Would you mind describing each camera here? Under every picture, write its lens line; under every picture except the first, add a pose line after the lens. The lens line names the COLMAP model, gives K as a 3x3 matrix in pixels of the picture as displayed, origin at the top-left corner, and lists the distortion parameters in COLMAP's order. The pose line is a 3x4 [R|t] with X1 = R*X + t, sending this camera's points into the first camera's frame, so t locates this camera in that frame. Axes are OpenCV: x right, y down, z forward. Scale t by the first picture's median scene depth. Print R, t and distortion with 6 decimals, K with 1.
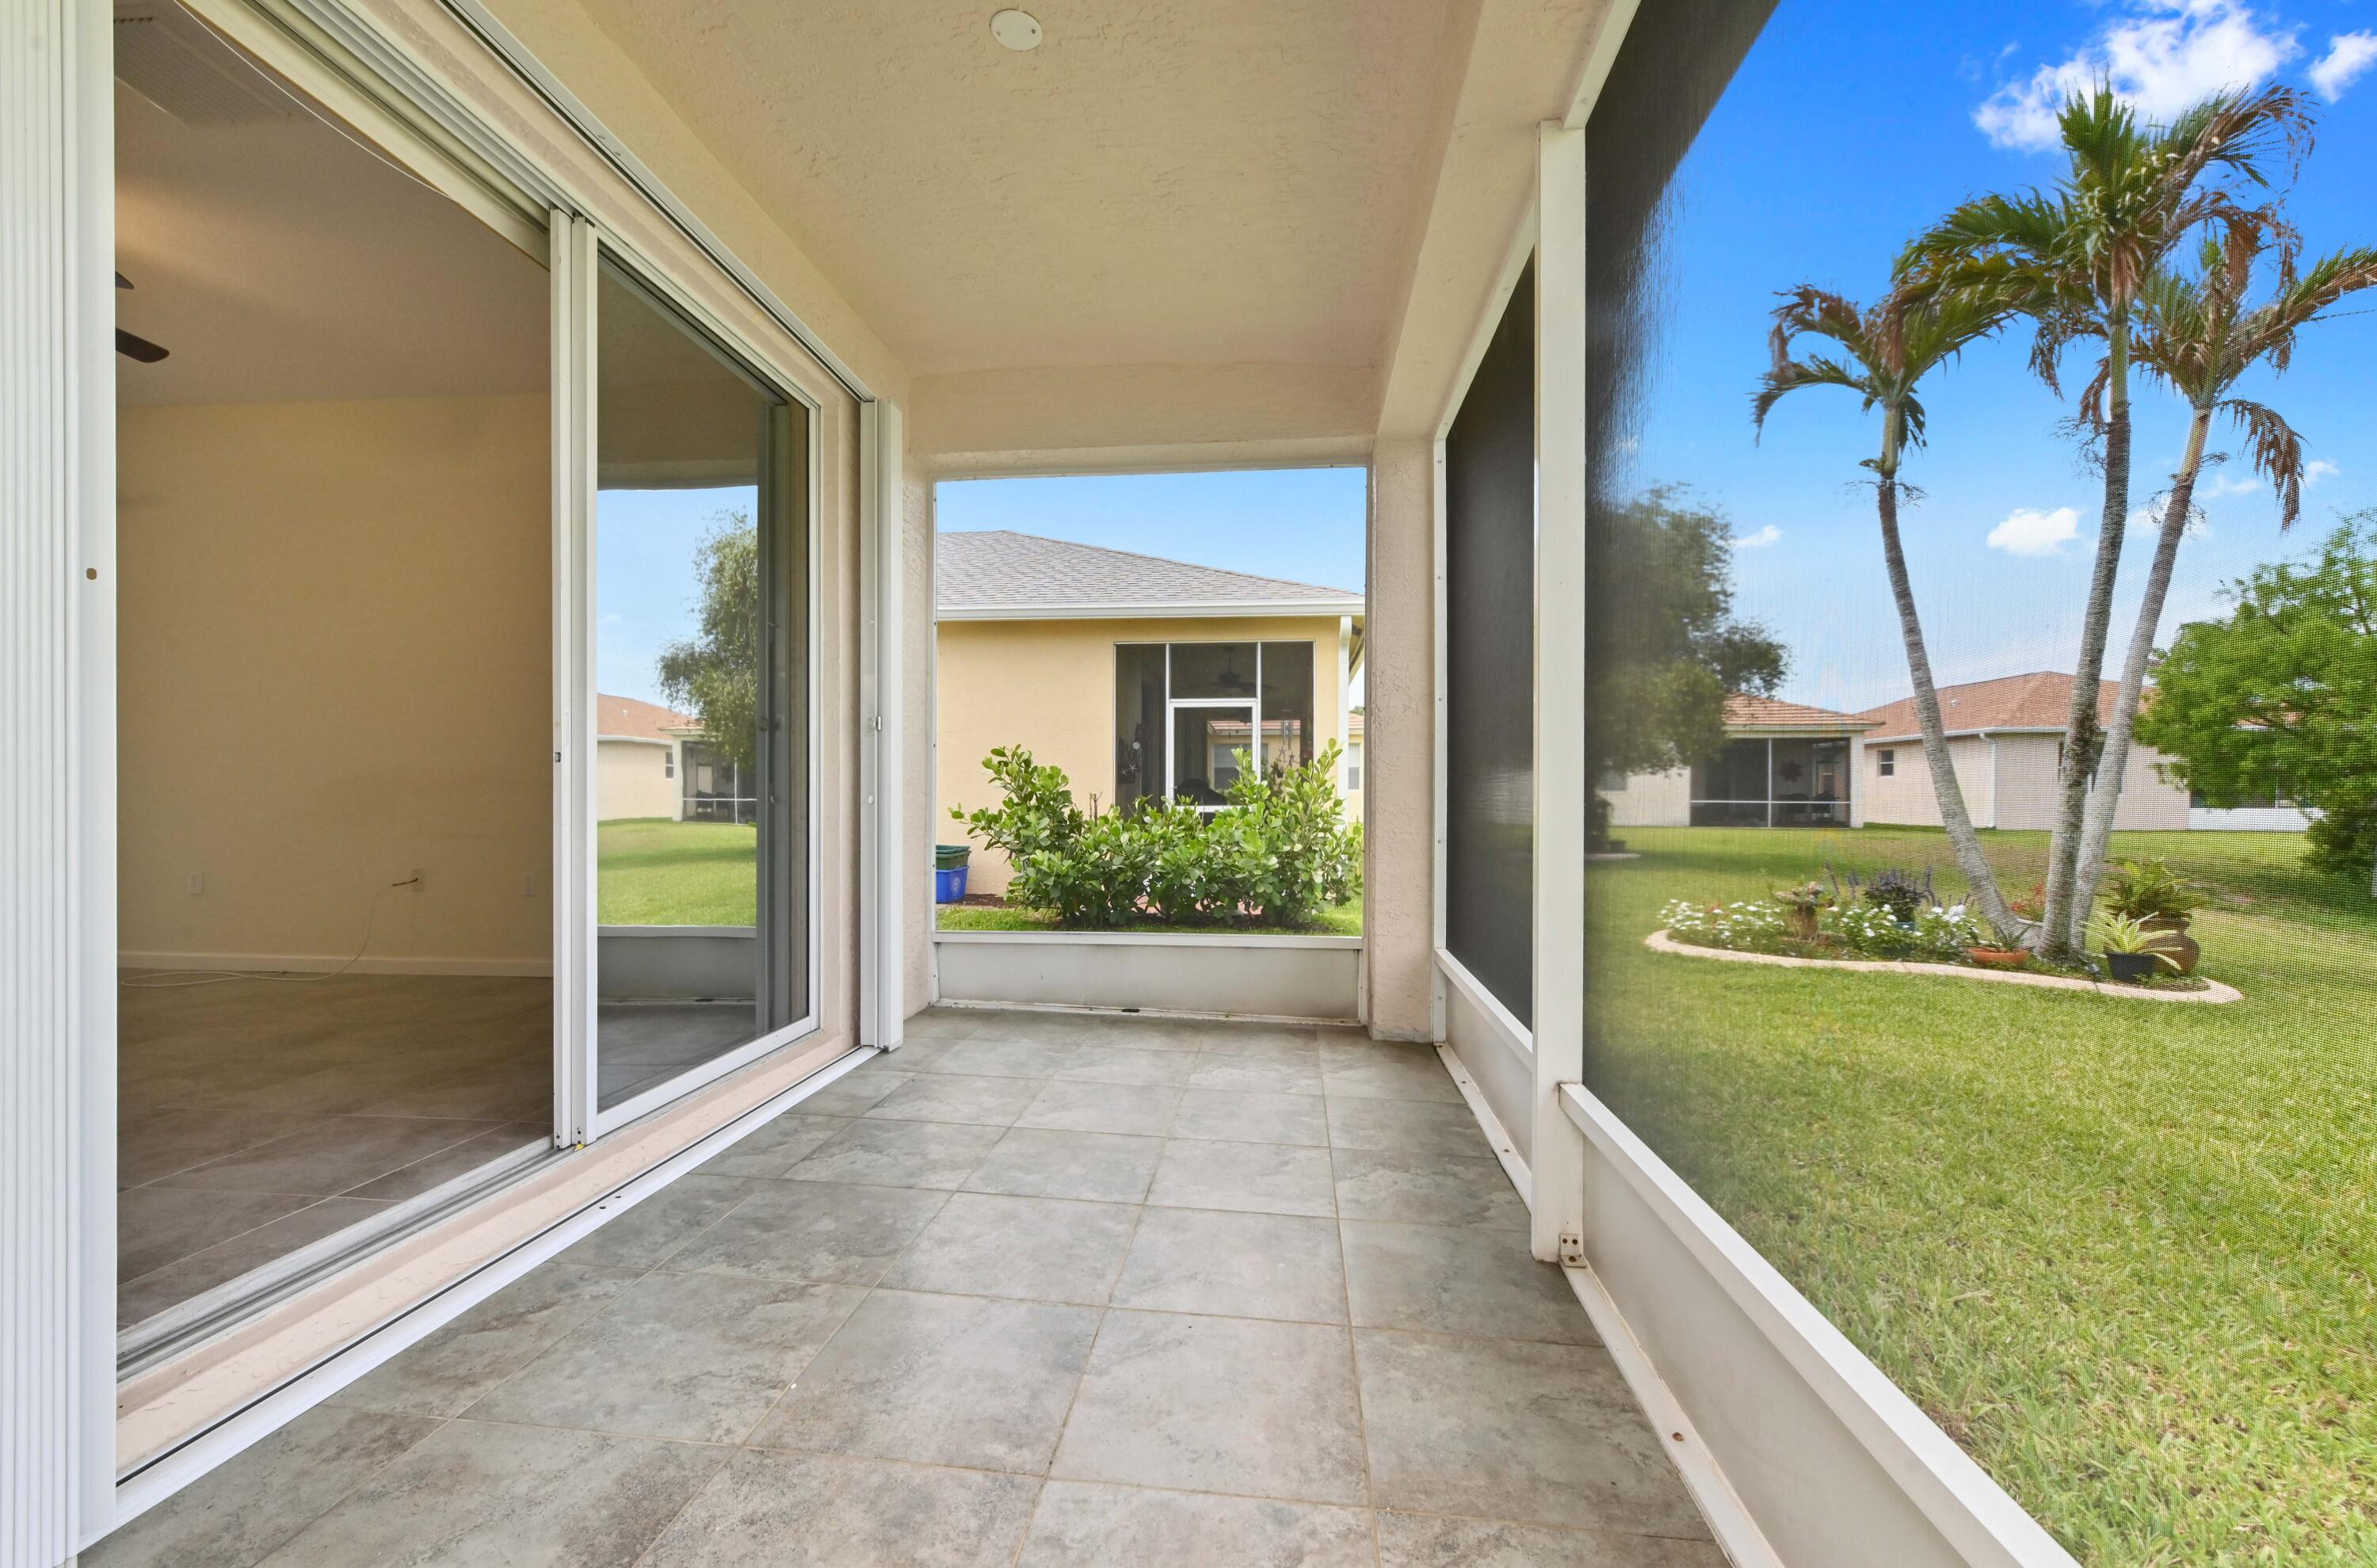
lens RADIAL K [[945.8, 0, 1188.5], [0, 945.8, 784.0], [0, 0, 1]] dist [0.000021, -0.000024]
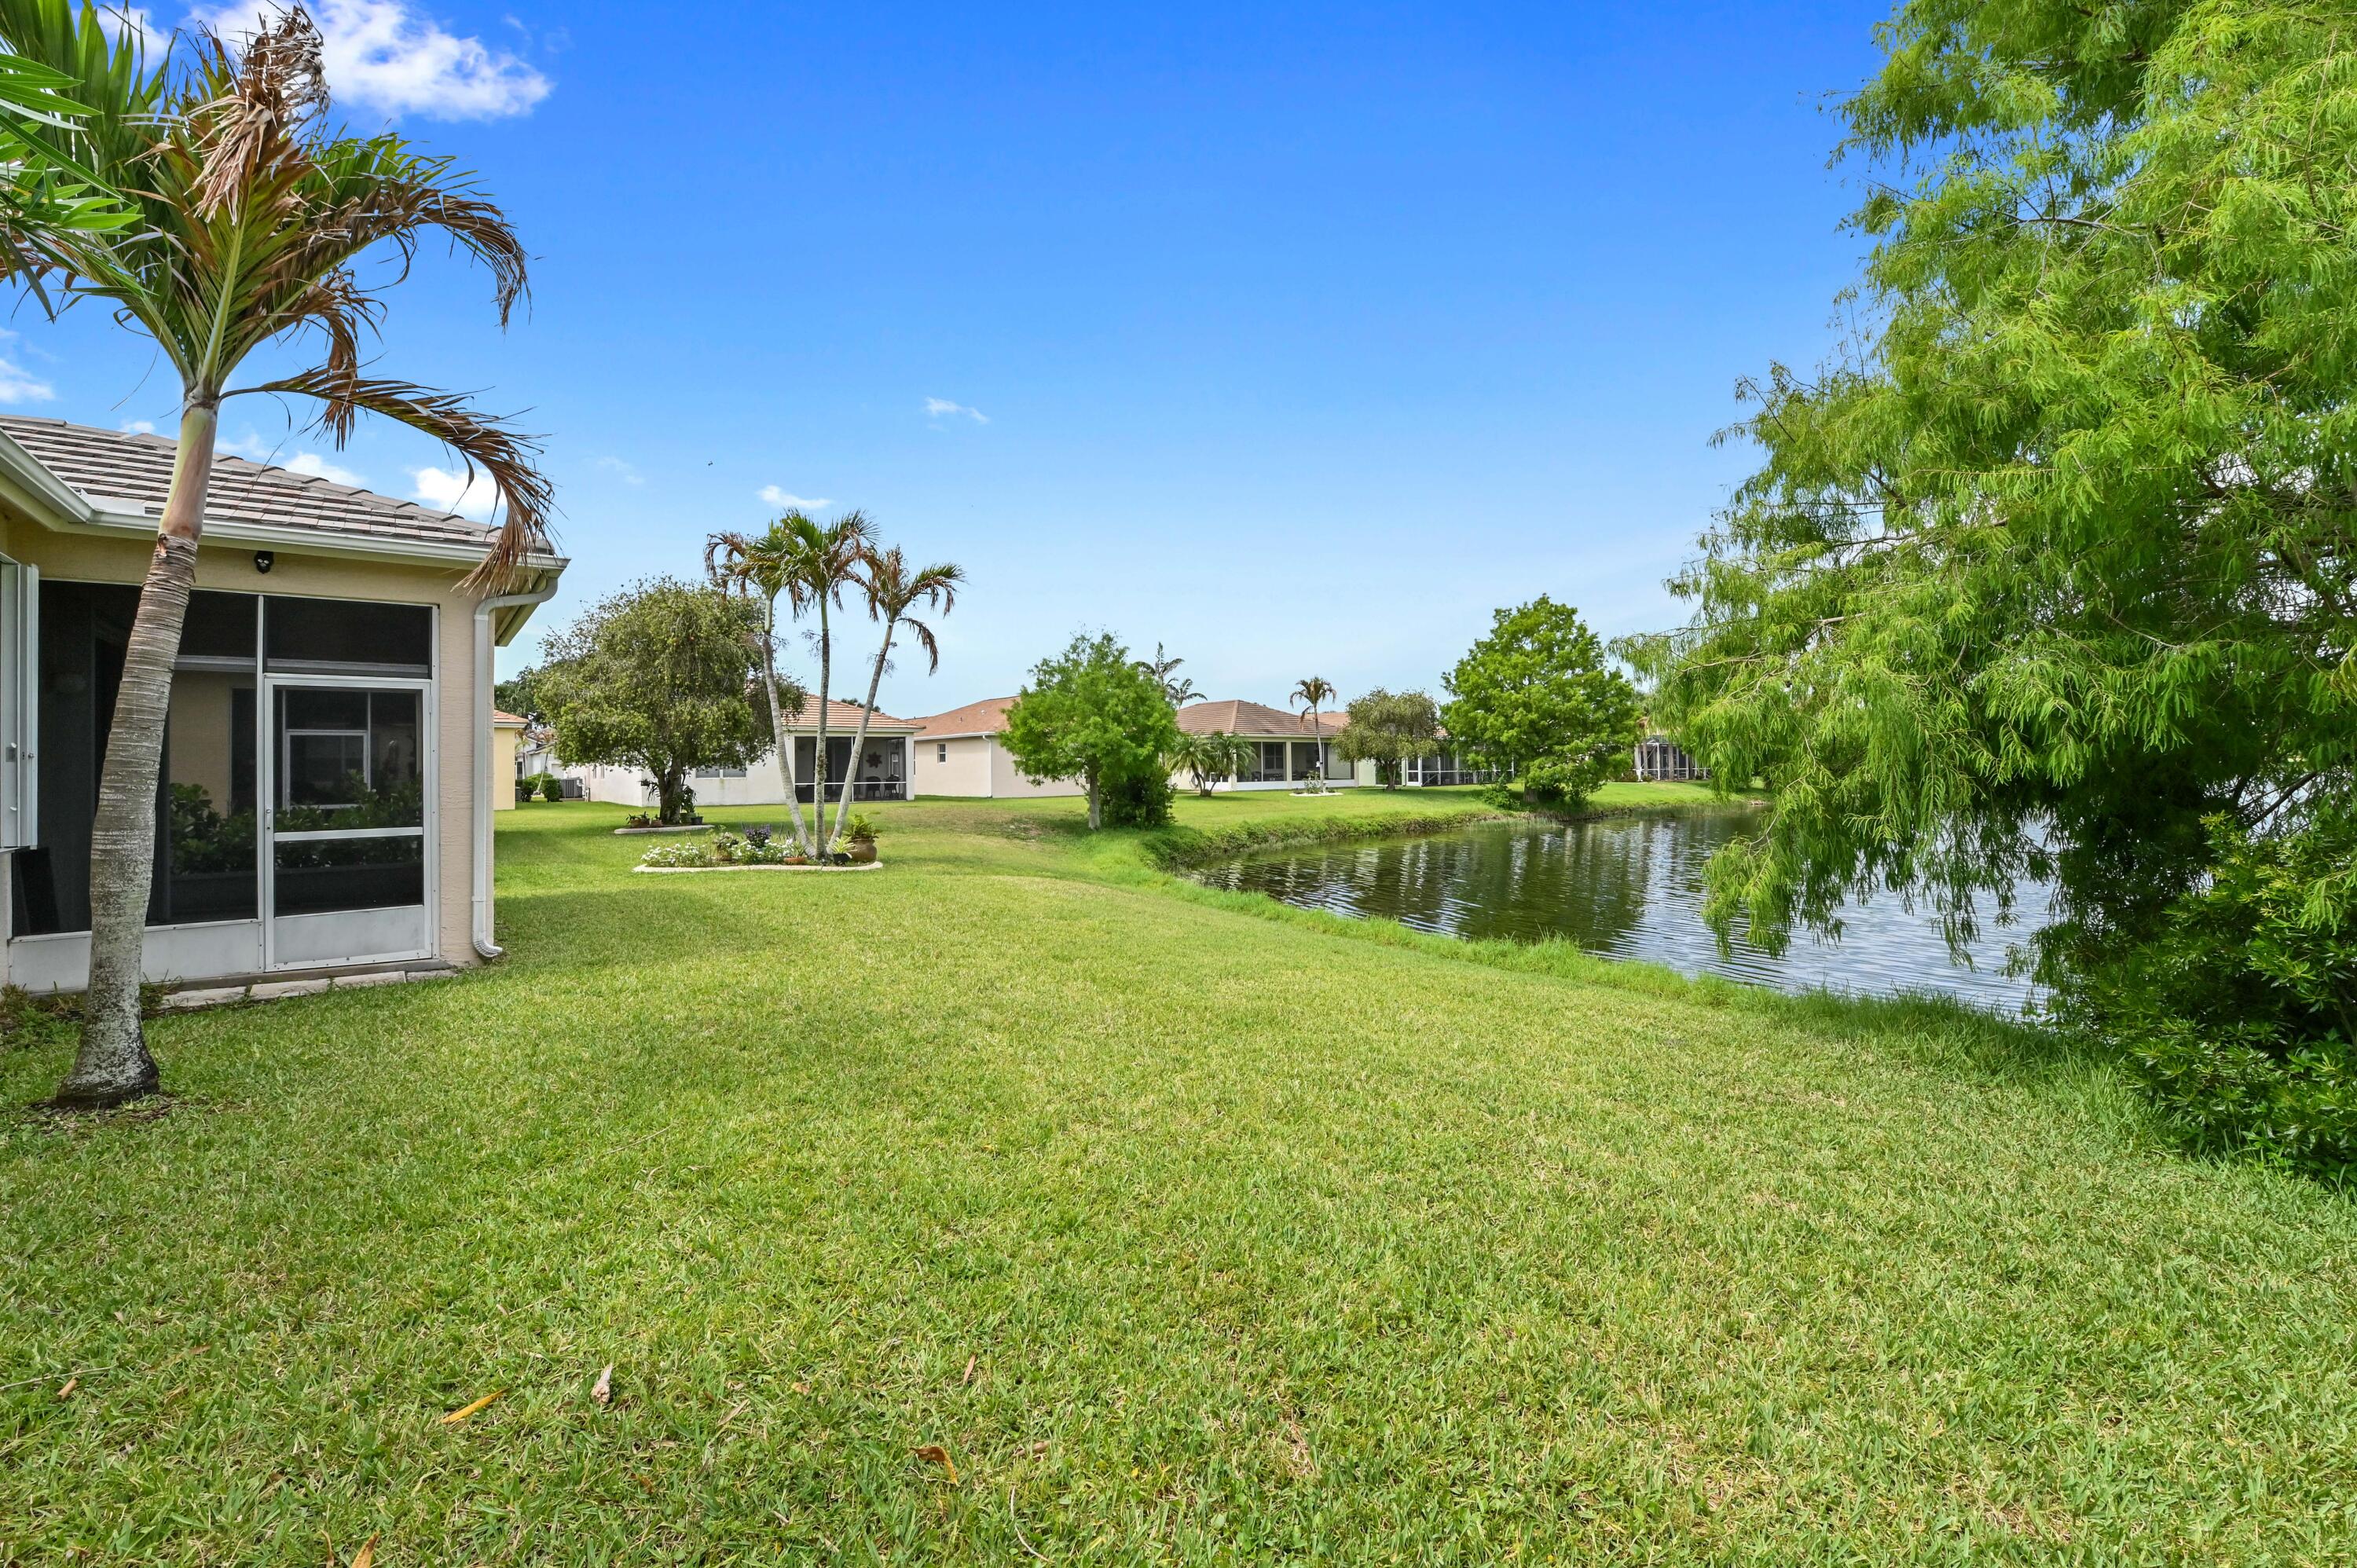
lens RADIAL K [[938.3, 0, 1141.8], [0, 938.3, 769.0], [0, 0, 1]] dist [0.004570, -0.000115]
pose [[0.741709, -0.012010, 0.670614, -0.012961], [0.006243, 0.999920, 0.011003, -0.031455], [-0.670693, -0.003974, 0.741725, -0.717234]]
